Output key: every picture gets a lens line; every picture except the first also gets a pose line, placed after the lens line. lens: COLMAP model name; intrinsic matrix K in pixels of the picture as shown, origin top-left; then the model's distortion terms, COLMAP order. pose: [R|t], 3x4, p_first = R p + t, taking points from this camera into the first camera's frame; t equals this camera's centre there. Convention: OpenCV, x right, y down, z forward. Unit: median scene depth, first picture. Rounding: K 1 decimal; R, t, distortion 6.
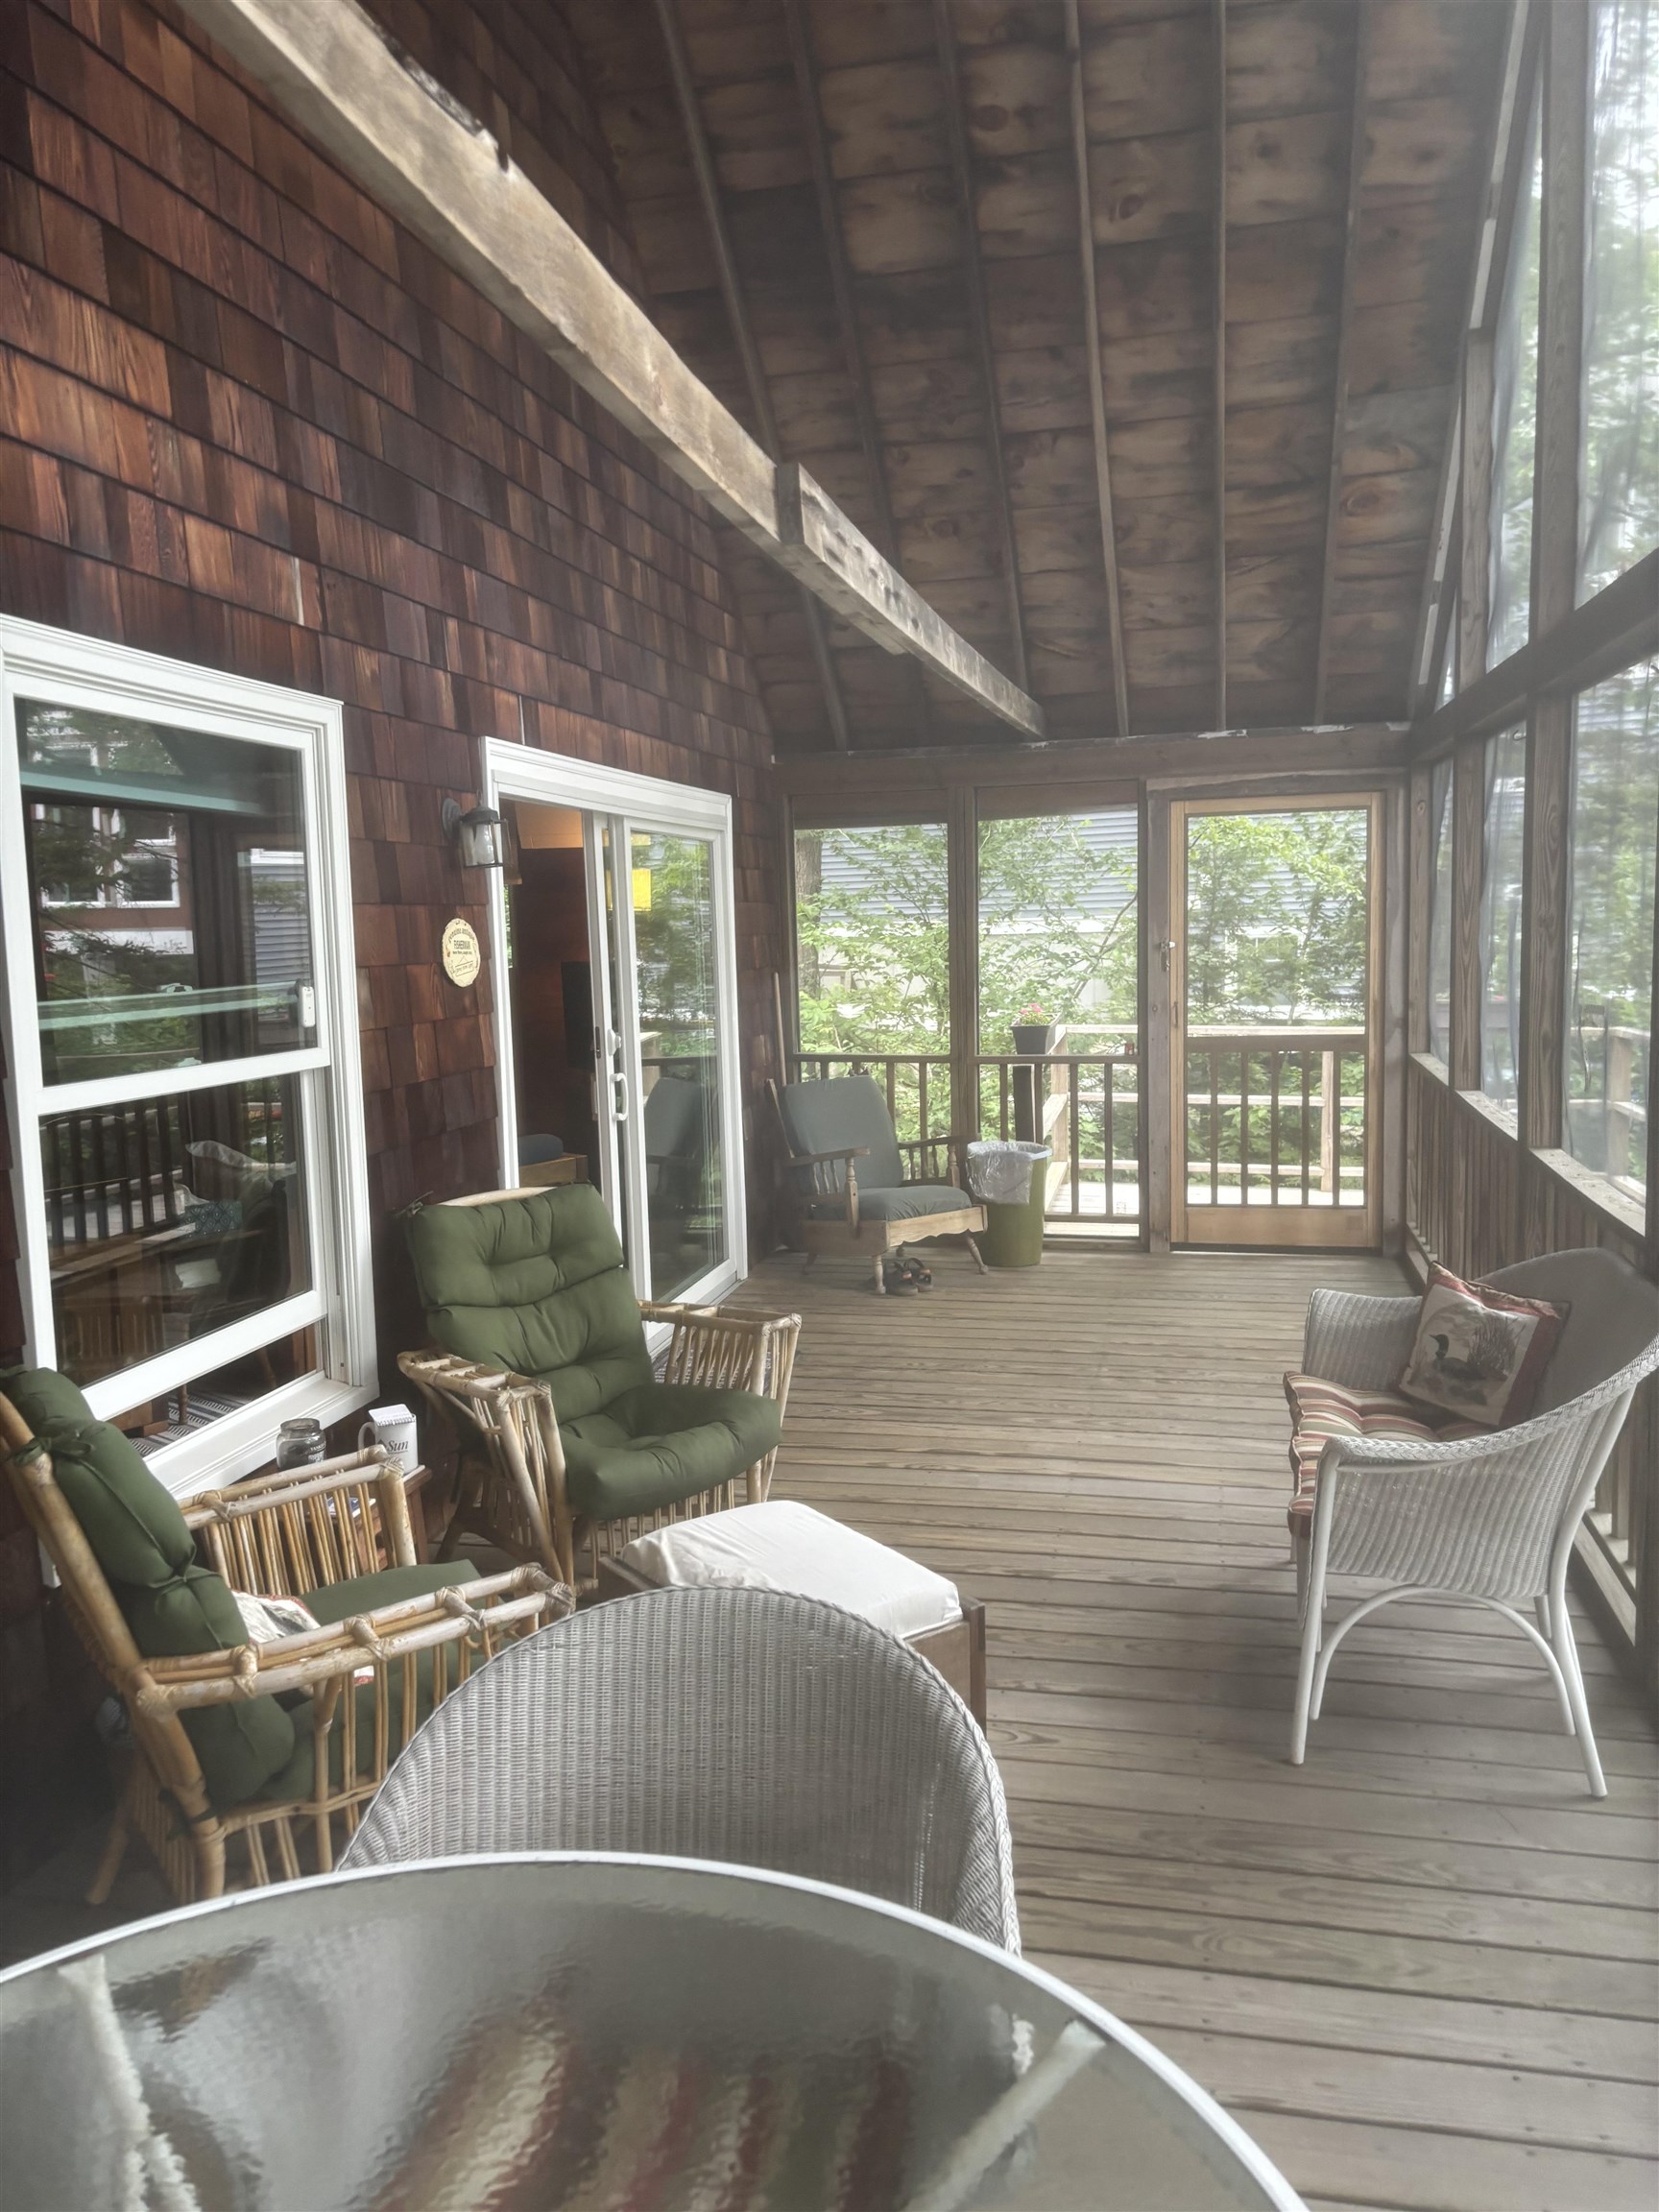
lens RADIAL K [[1666.9, 0, 830.1], [0, 1666.9, 1072.6], [0, 0, 1]] dist [0.017126, 0.002222]
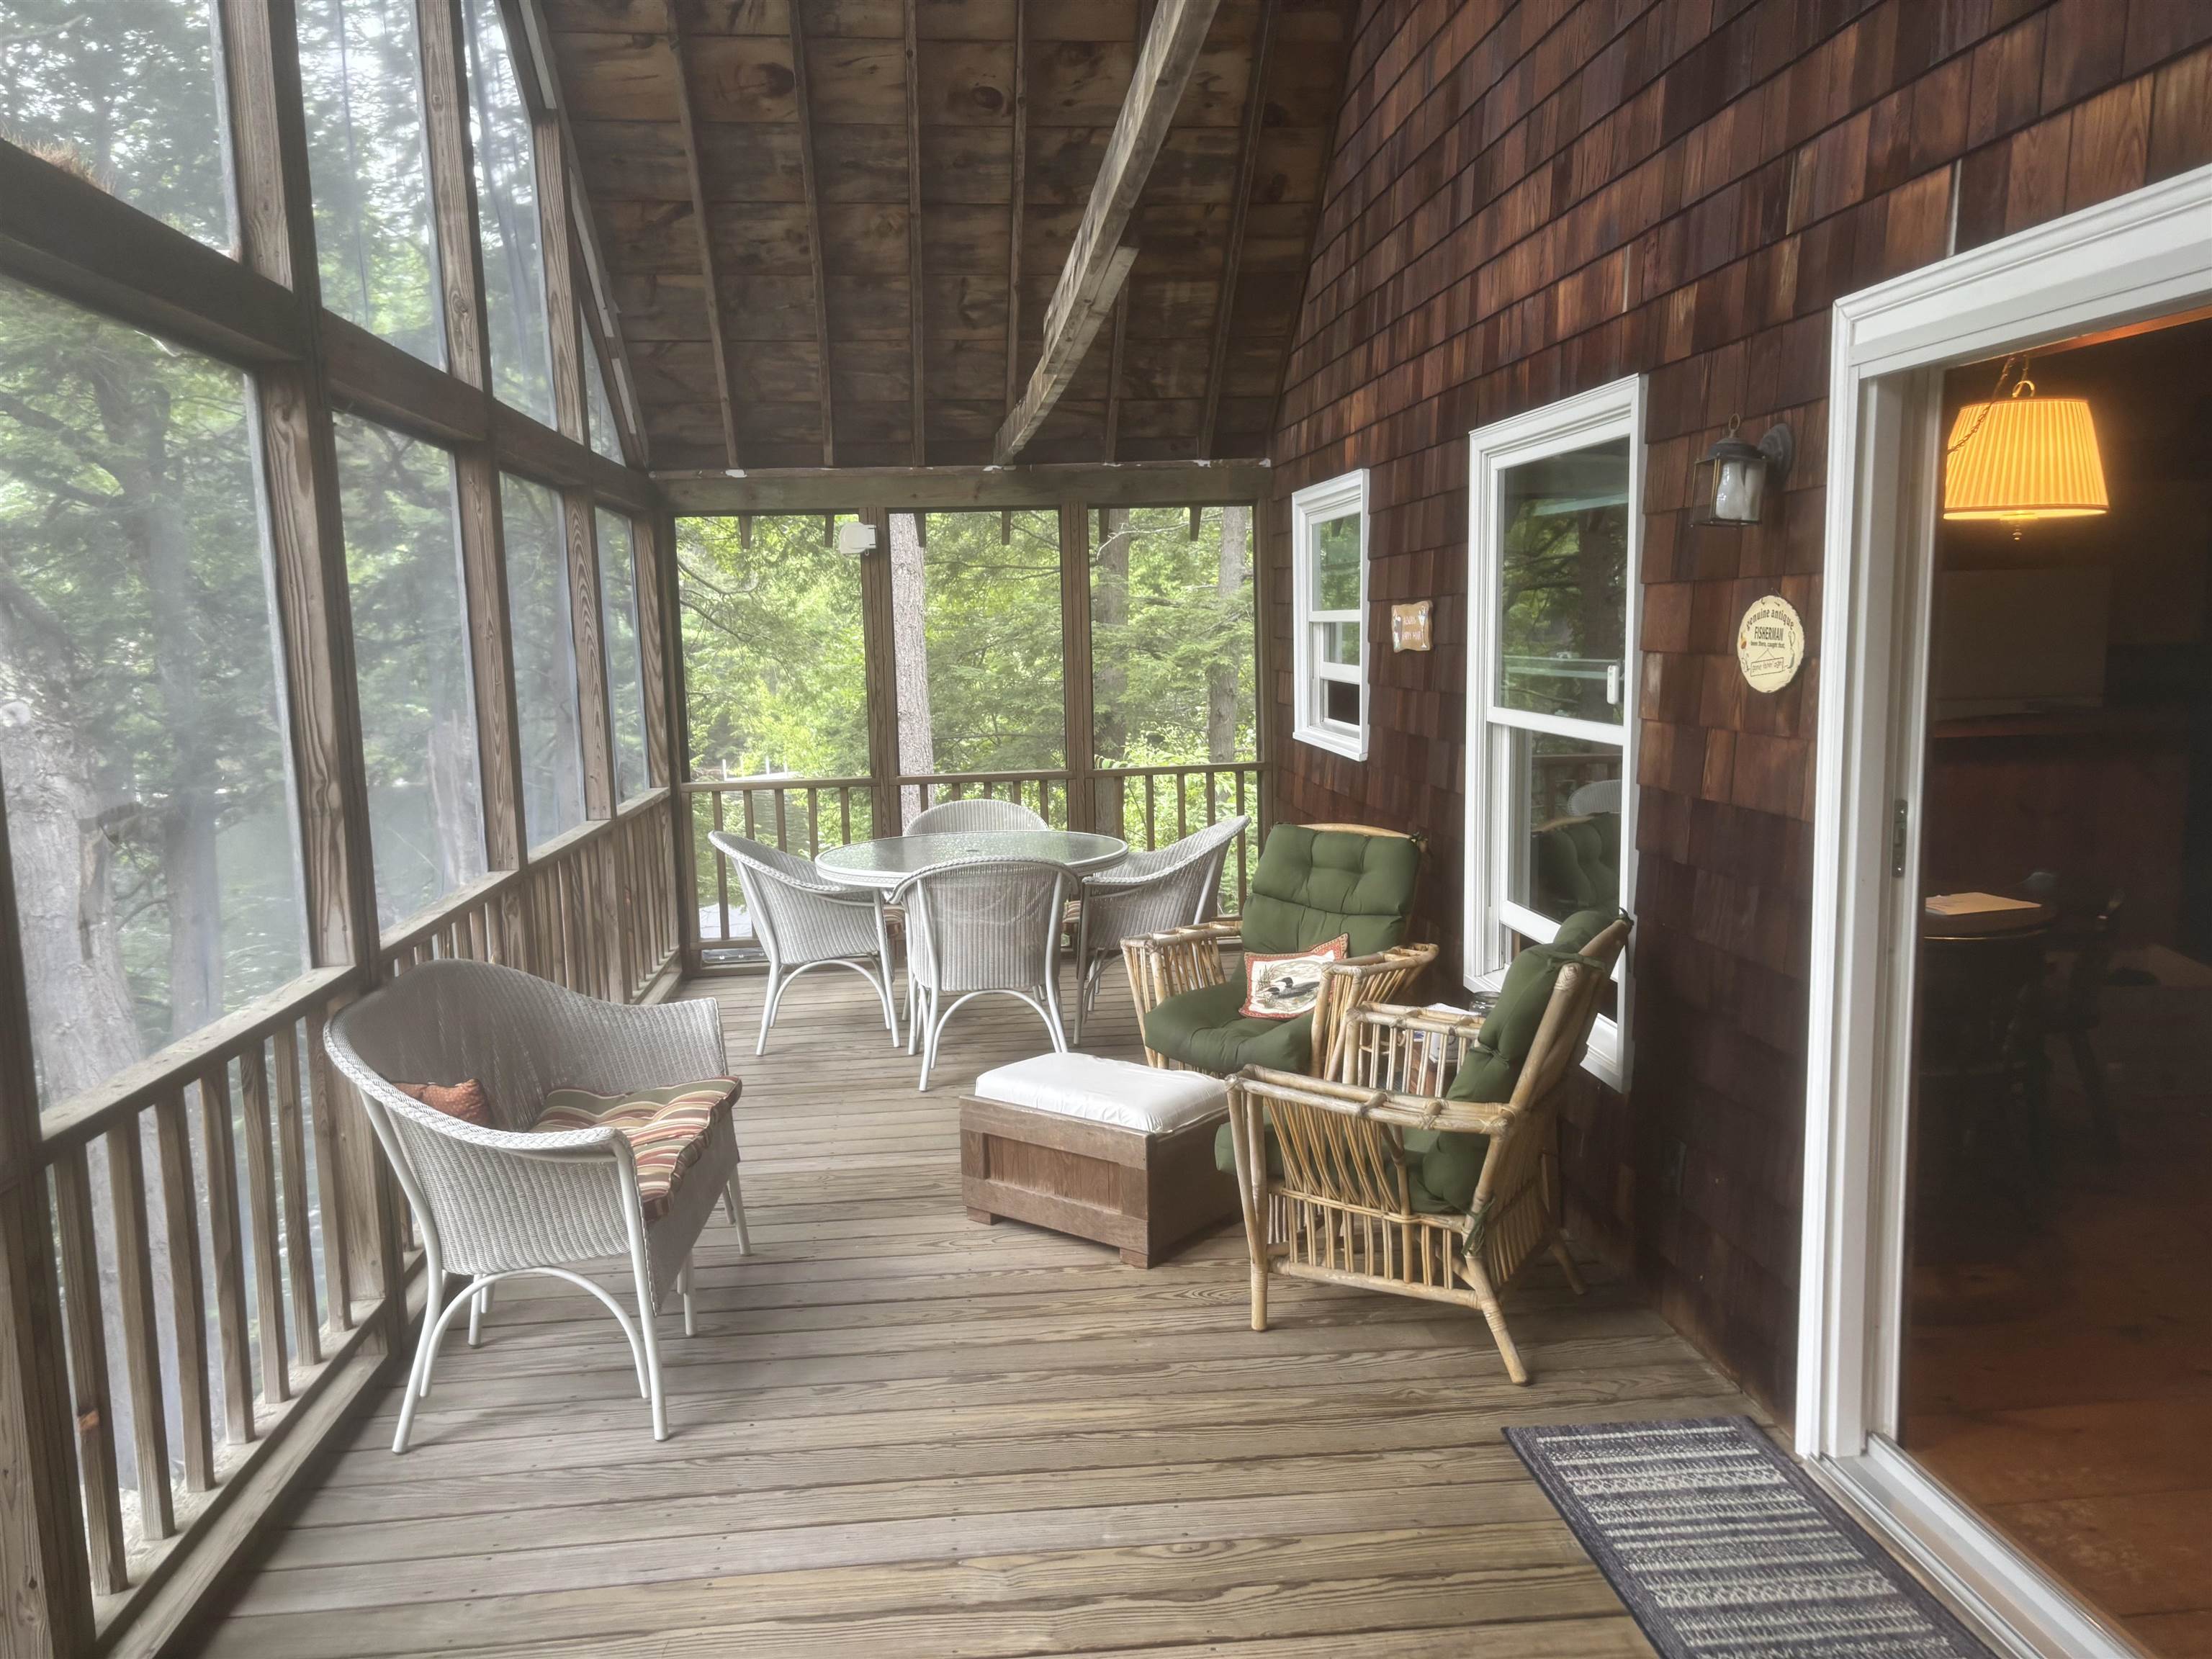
lens RADIAL K [[1666.9, 0, 1101.7], [0, 1666.9, 842.0], [0, 0, 1]] dist [0.017126, 0.002222]
pose [[-0.950644, 0.081706, -0.299332, 0.266119], [0.013169, 0.974462, 0.224165, -0.153165], [0.310003, 0.209159, -0.927443, 1.590999]]
